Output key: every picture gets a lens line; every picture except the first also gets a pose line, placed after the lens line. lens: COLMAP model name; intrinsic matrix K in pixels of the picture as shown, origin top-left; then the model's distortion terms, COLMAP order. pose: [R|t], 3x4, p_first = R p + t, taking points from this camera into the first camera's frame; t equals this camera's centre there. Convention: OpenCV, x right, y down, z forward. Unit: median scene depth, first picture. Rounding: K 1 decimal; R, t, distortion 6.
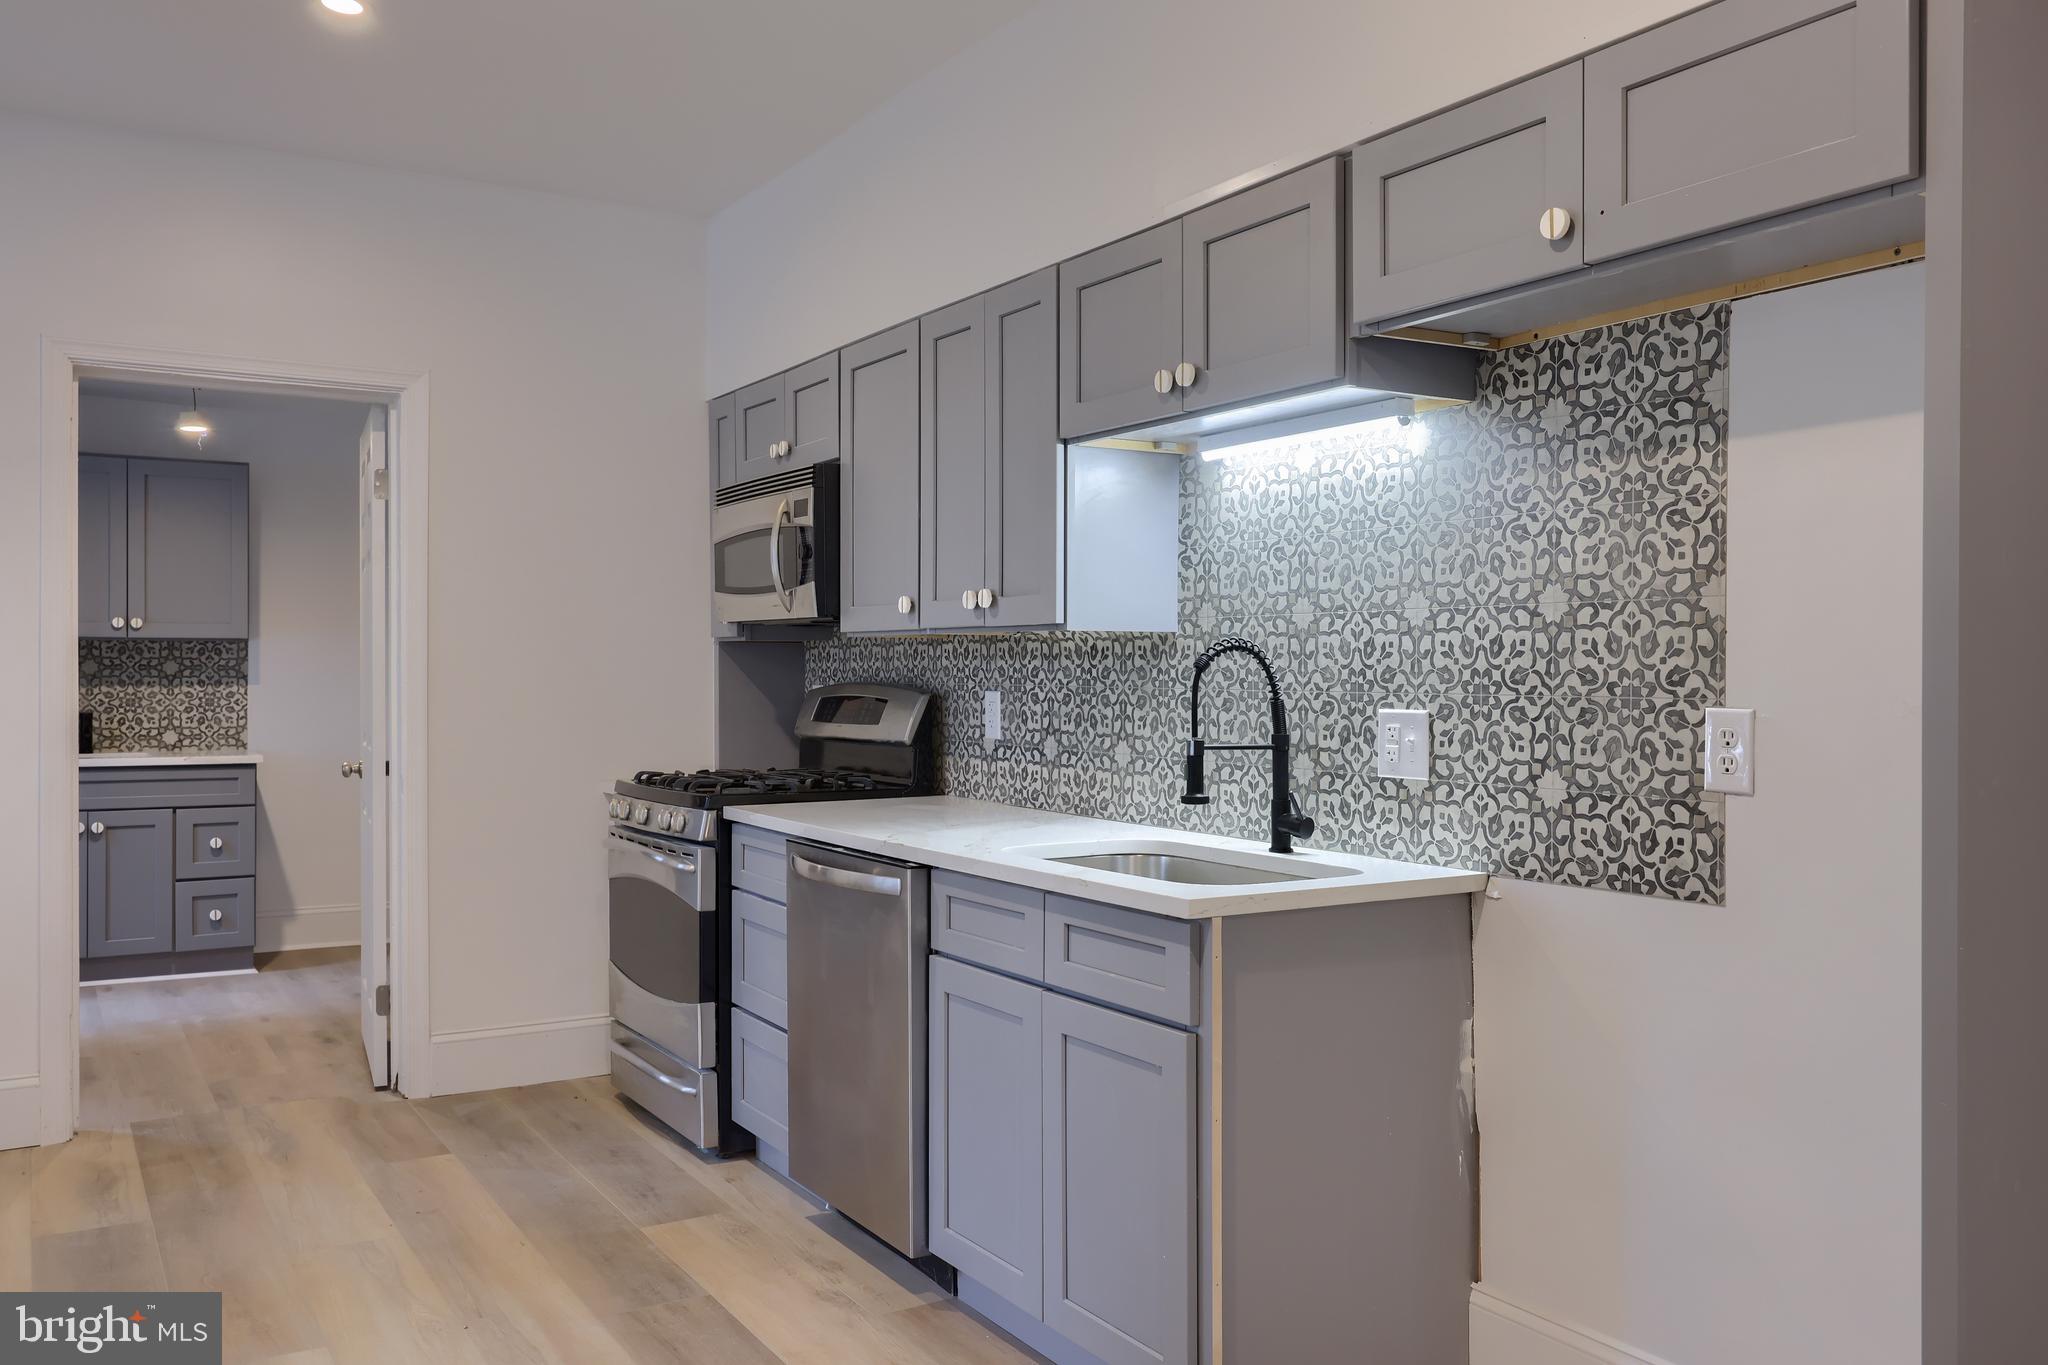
lens RADIAL K [[1643.5, 0, 1022.5], [0, 1643.5, 675.5], [0, 0, 1]] dist [0.000568, 0.005257]
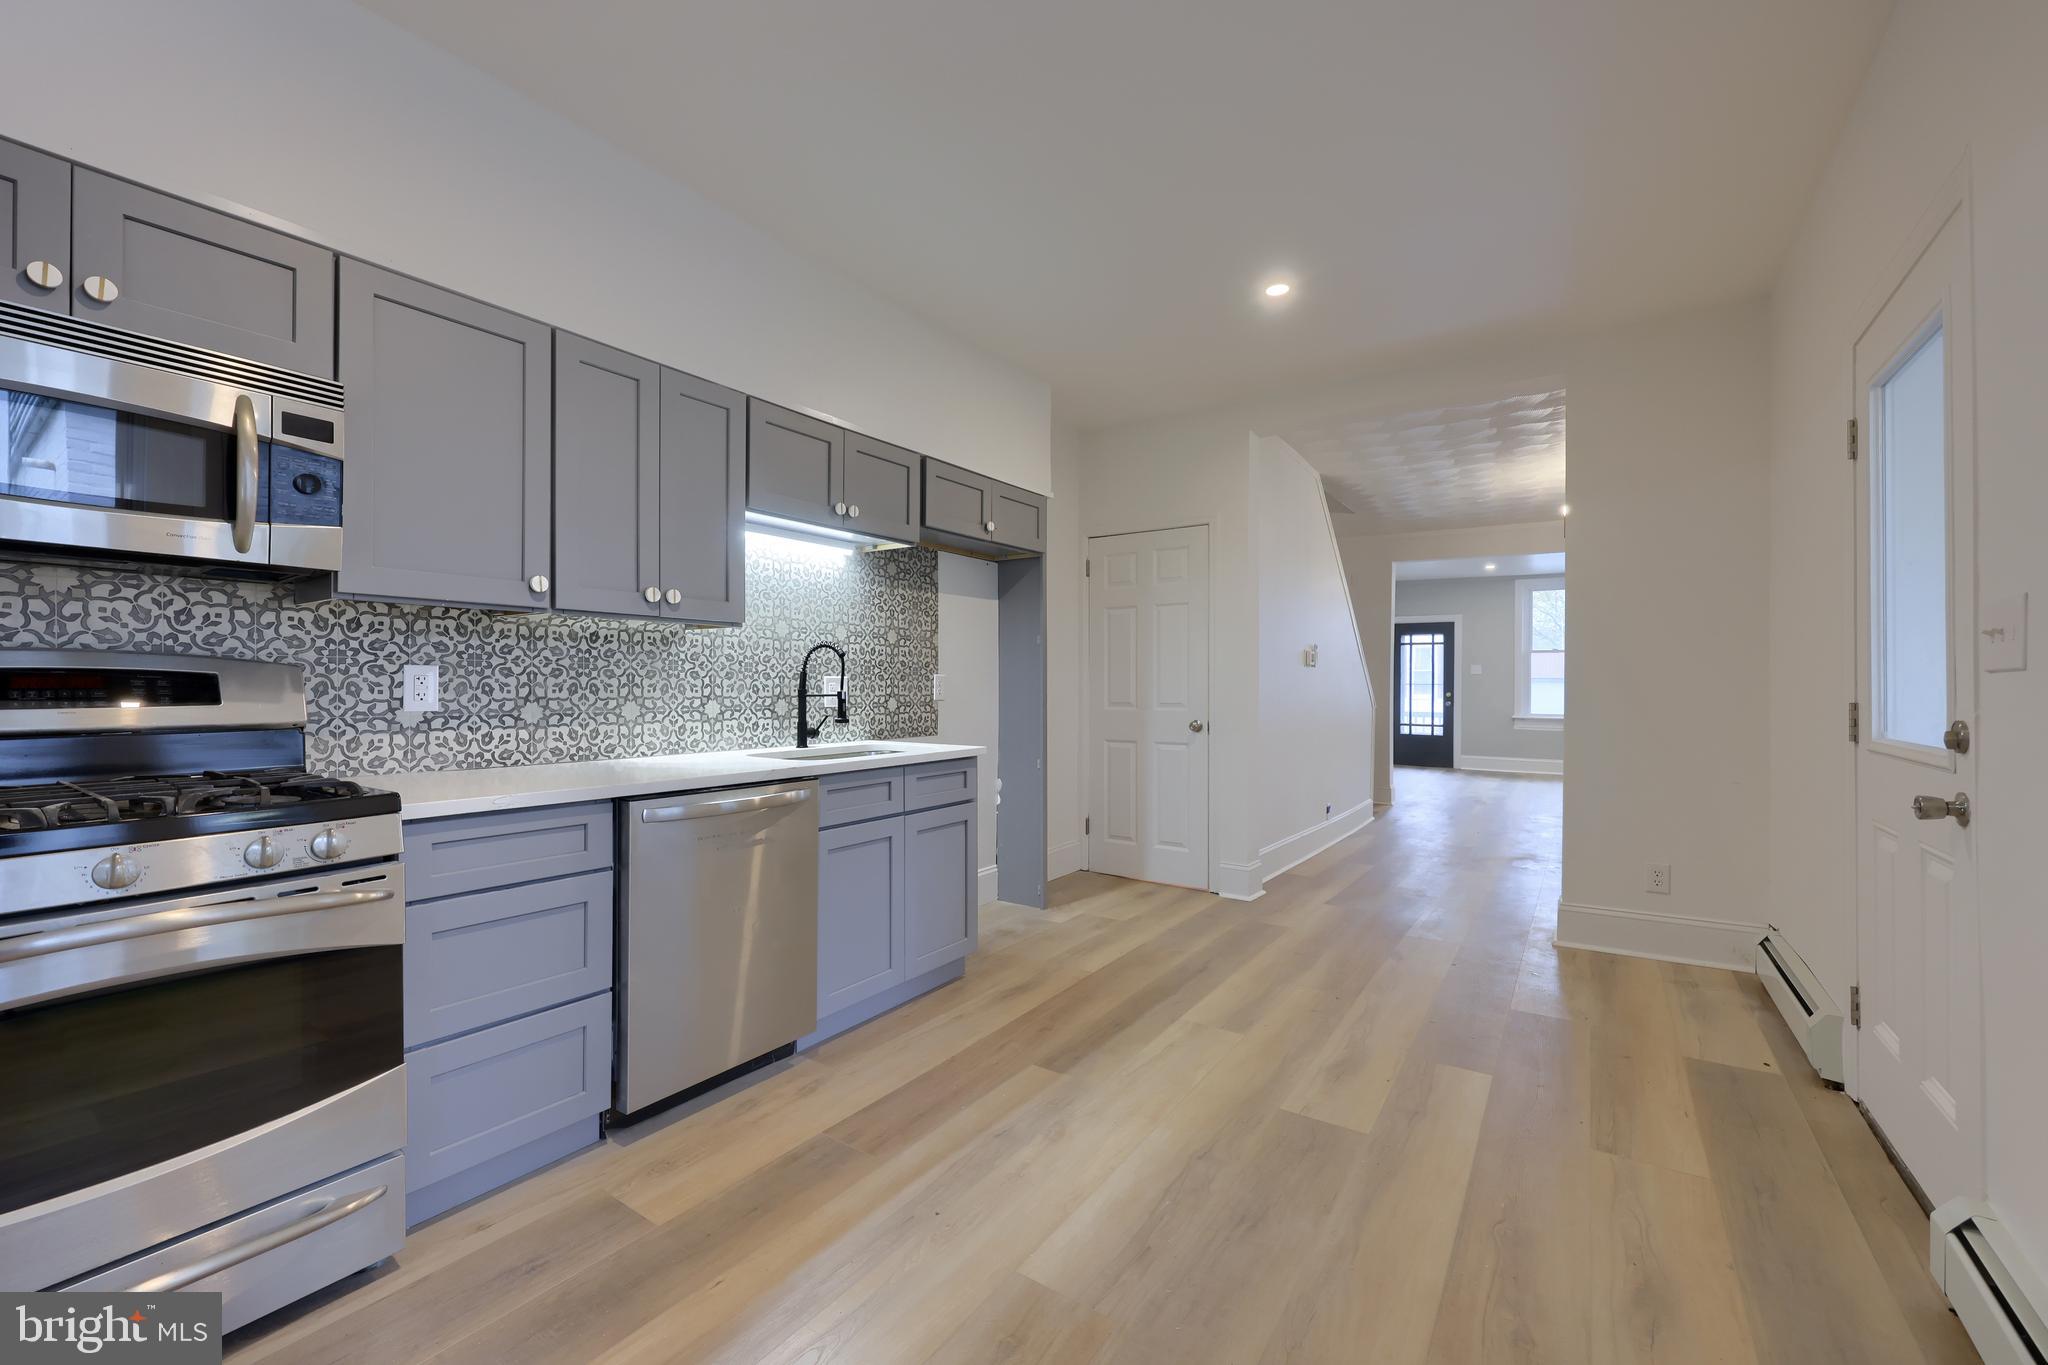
lens RADIAL K [[828.0, 0, 1023.8], [0, 828.0, 691.2], [0, 0, 1]] dist [0.000638, 0.000151]
pose [[-0.414212, -0.010043, 0.910125, -0.752619], [-0.000688, 0.999942, 0.010721, 0.023189], [-0.910180, 0.003815, -0.414195, 1.007027]]
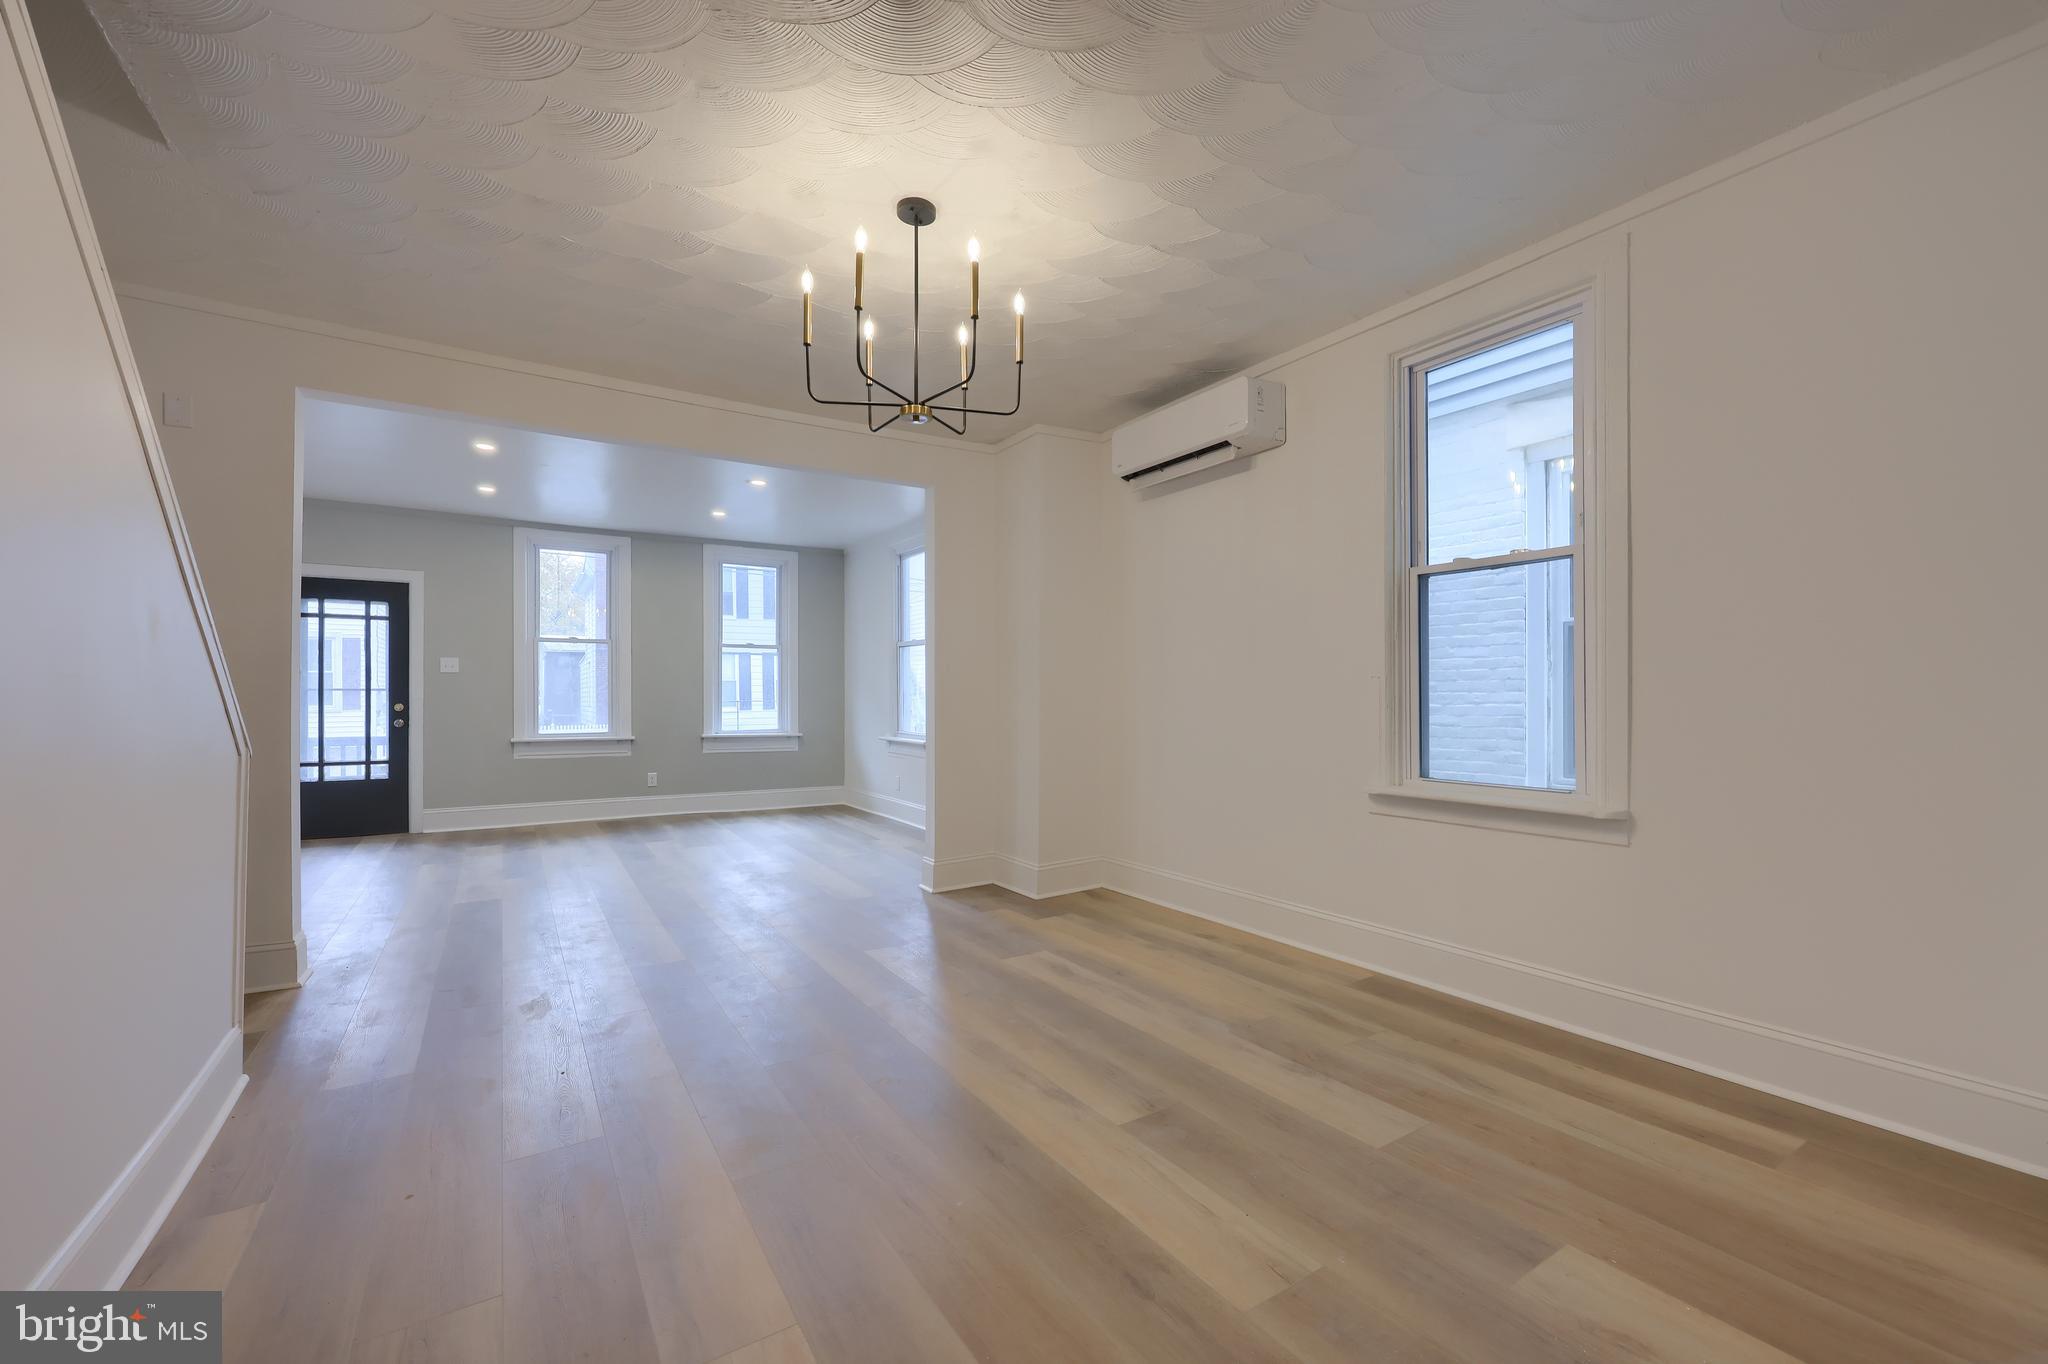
lens RADIAL K [[828.0, 0, 1026.3], [0, 828.0, 691.3], [0, 0, 1]] dist [0.000638, 0.000151]
pose [[-0.999791, 0.000434, -0.020416, 0.099011], [0.000390, 0.999998, 0.002127, 0.030221], [0.020417, 0.002119, -0.999789, 0.087612]]
